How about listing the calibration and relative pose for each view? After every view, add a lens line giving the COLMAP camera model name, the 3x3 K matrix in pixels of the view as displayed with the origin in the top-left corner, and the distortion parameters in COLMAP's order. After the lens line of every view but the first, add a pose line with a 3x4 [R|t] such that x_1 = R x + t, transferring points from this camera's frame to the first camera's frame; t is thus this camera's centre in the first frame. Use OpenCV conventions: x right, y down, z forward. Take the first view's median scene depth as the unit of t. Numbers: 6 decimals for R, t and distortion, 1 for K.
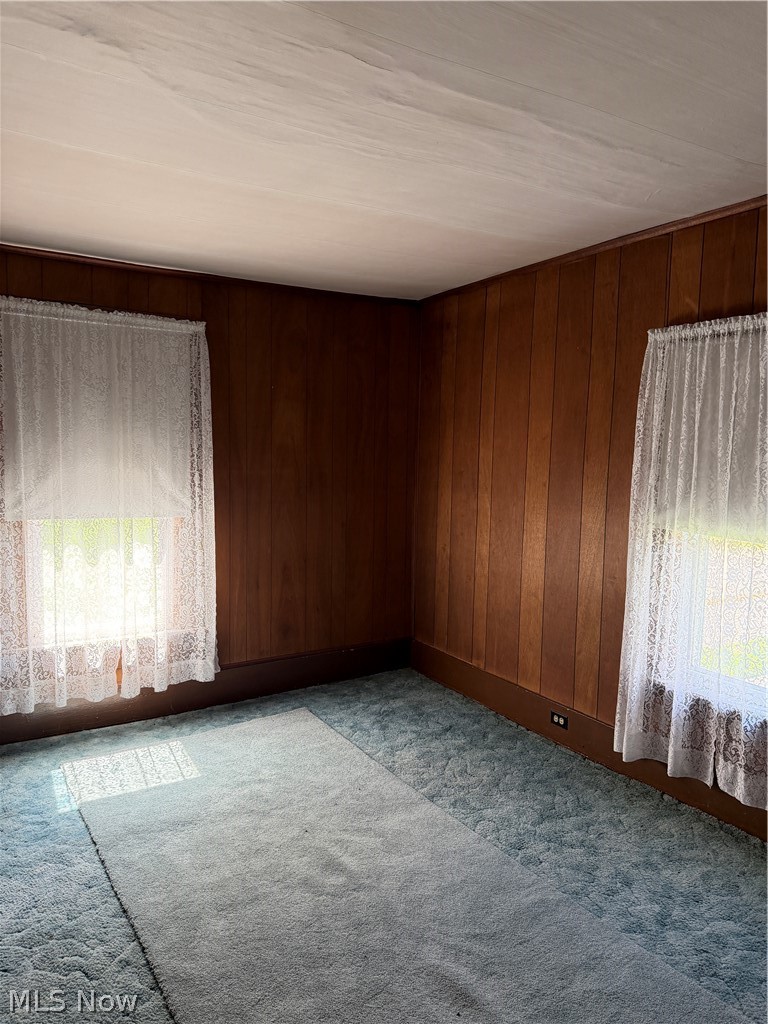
lens RADIAL K [[707.5, 0, 384.0], [0, 707.5, 512.0], [0, 0, 1]] dist [0.148057, -0.214712]
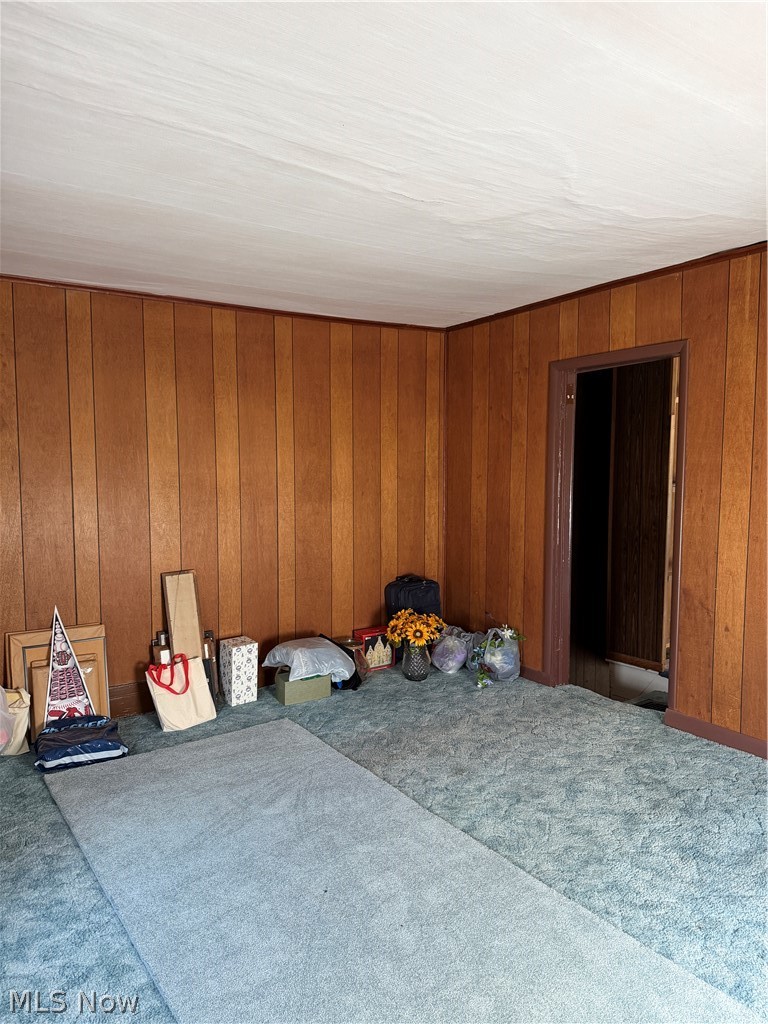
lens RADIAL K [[707.5, 0, 384.0], [0, 707.5, 512.0], [0, 0, 1]] dist [0.148057, -0.214712]
pose [[-0.998865, -0.011921, -0.046111, 0.061731], [-0.020178, 0.982907, 0.182995, -0.212350], [0.043141, 0.183718, -0.982032, 2.082280]]
